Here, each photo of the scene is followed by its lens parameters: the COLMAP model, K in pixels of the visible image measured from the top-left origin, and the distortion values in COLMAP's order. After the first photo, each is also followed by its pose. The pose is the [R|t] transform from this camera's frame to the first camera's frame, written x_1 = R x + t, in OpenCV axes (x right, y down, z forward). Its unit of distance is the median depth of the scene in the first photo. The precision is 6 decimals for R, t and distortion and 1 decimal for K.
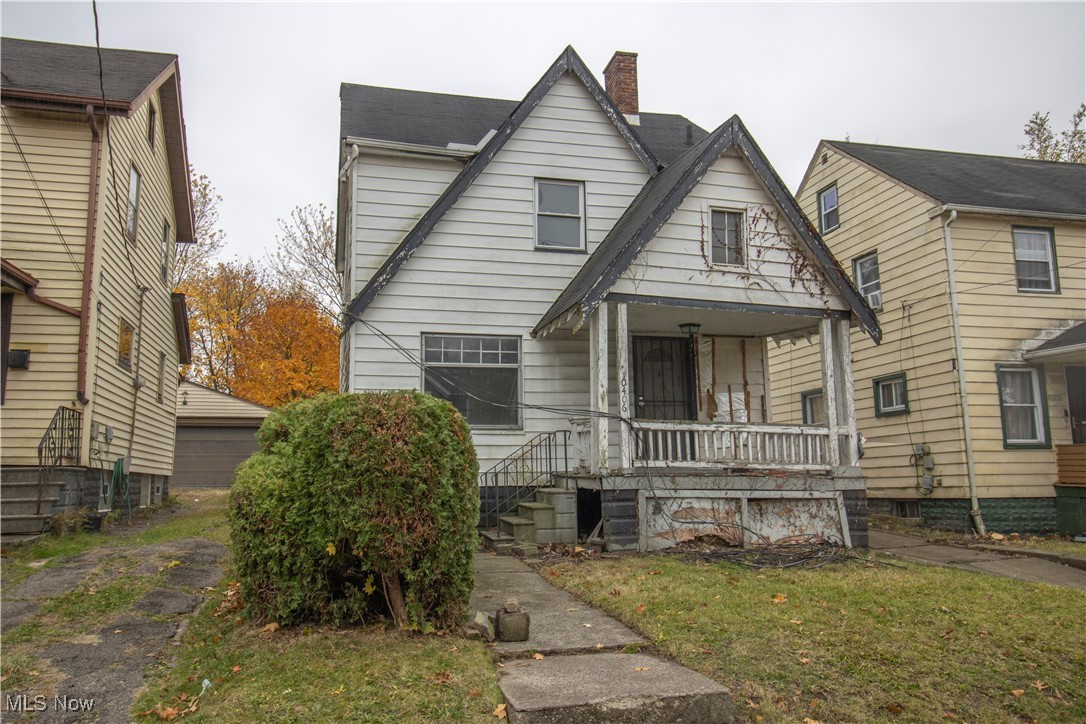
lens RADIAL K [[890.4, 0, 550.8], [0, 890.4, 355.1], [0, 0, 1]] dist [-0.089752, 0.060444]
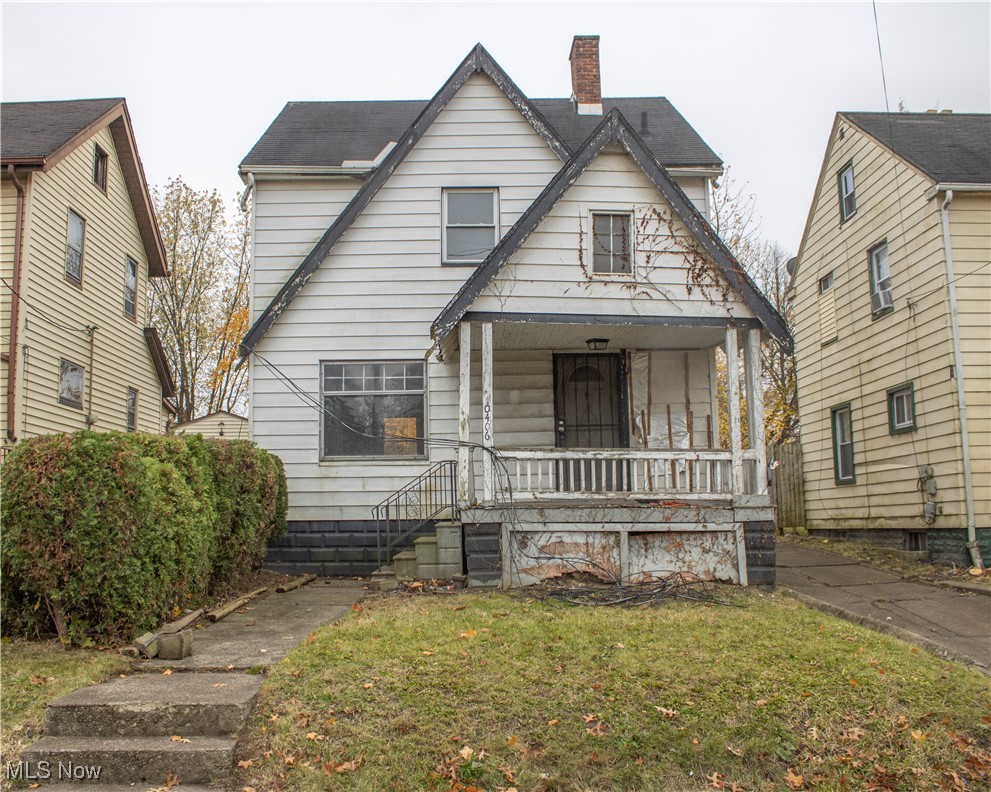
lens RADIAL K [[1040.2, 0, 499.0], [0, 1040.2, 397.1], [0, 0, 1]] dist [-0.199725, 0.000000]
pose [[0.974009, -0.030907, -0.224391, 0.293516], [0.037727, 0.998945, 0.026169, -0.007831], [0.223345, -0.033955, 0.974148, -0.049536]]
